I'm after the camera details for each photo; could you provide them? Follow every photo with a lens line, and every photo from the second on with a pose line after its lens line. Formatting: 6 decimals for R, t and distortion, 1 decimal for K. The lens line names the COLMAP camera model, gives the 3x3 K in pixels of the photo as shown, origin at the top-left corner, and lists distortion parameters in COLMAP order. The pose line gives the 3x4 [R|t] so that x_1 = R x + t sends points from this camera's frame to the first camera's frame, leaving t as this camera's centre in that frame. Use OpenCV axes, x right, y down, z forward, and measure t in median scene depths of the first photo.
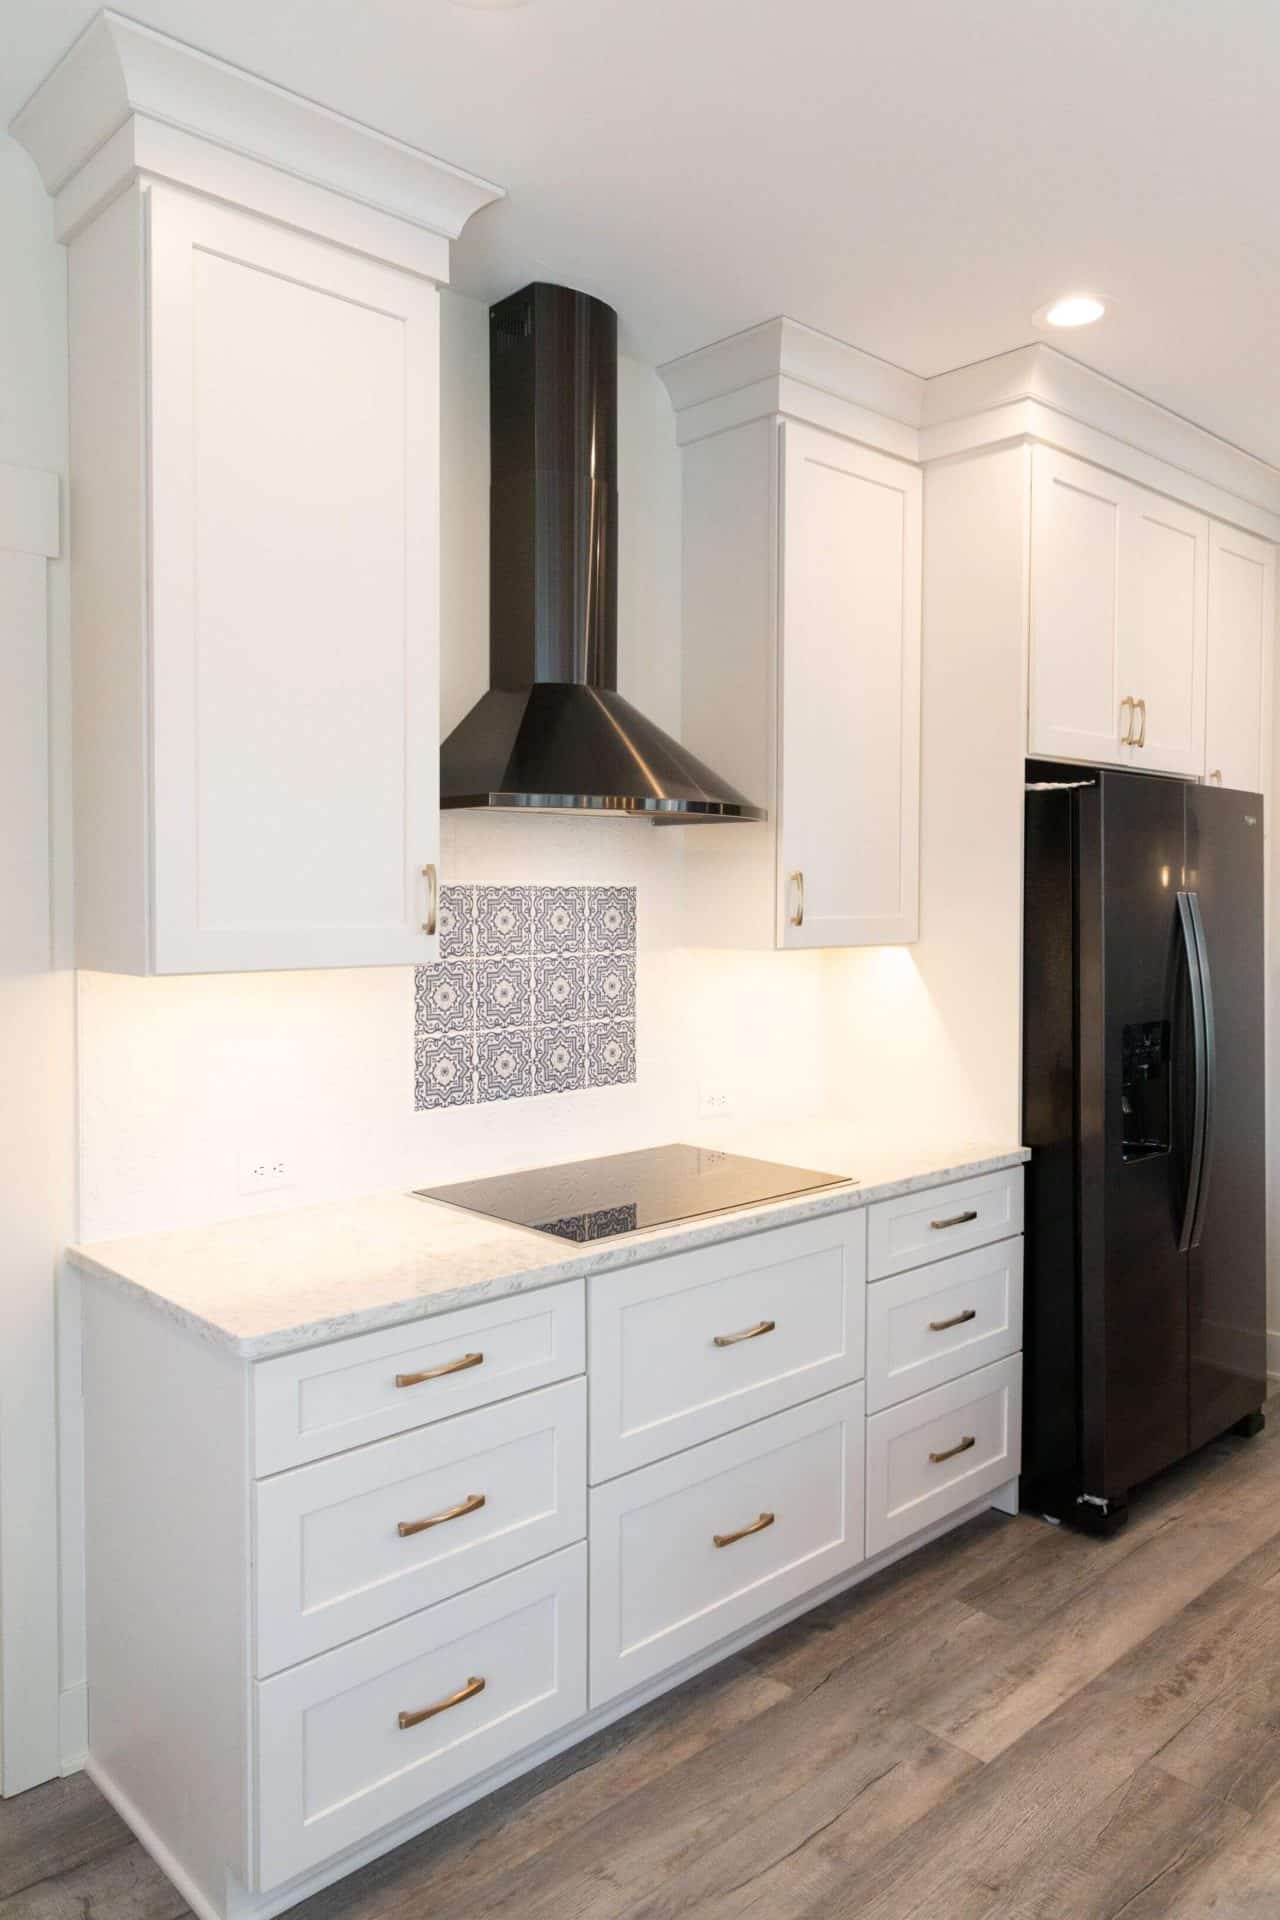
lens RADIAL K [[1327.9, 0, 630.8], [0, 1327.9, 930.5], [0, 0, 1]] dist [0.003374, -0.000581]
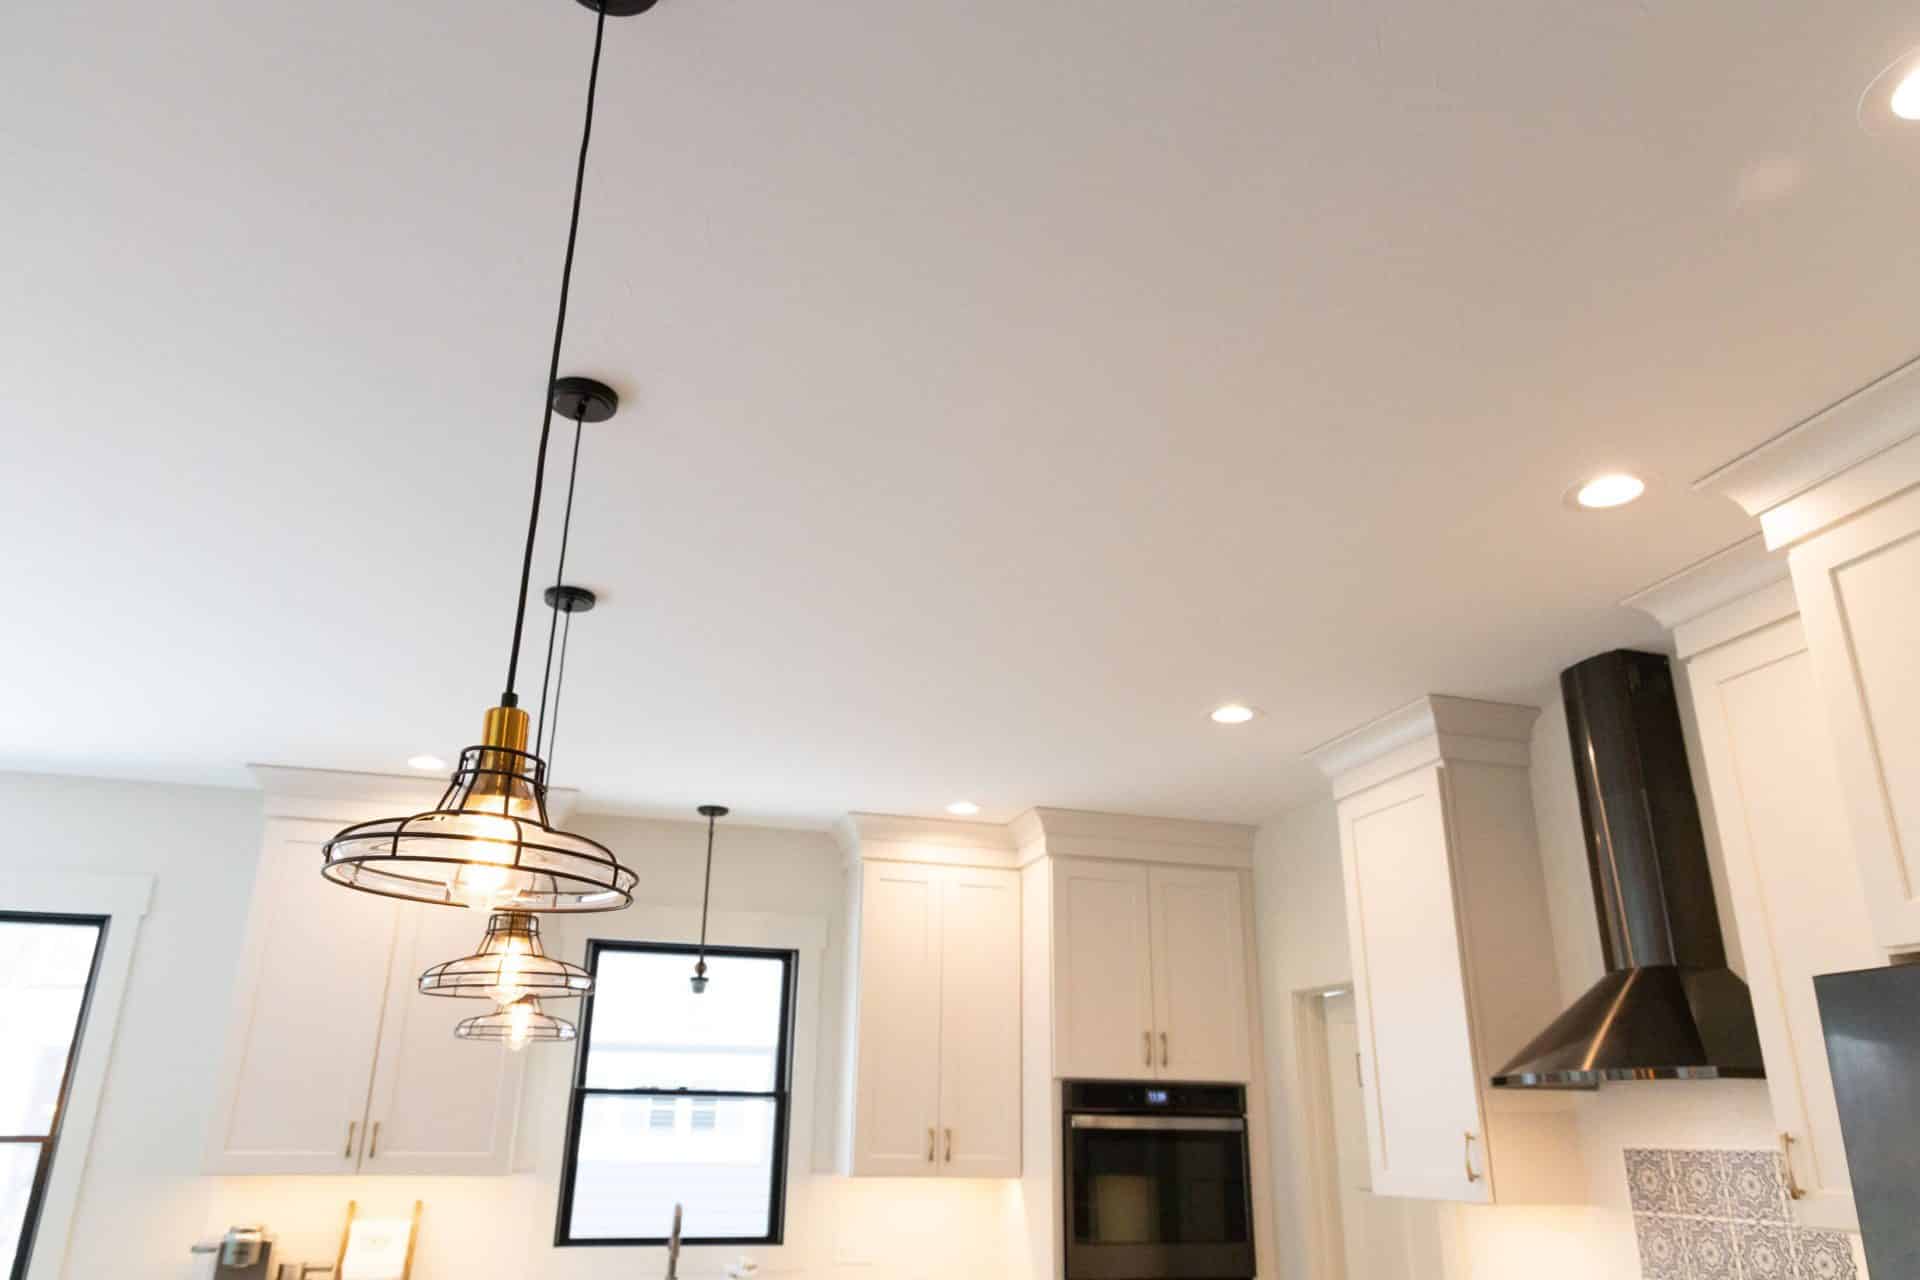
lens RADIAL K [[1307.7, 0, 960.6], [0, 1307.7, 652.8], [0, 0, 1]] dist [0.002107, 0.001933]
pose [[-0.433637, -0.322128, -0.841542, 1.258094], [-0.041680, 0.940089, -0.338372, -0.027826], [0.900123, -0.111656, -0.421083, 0.953428]]
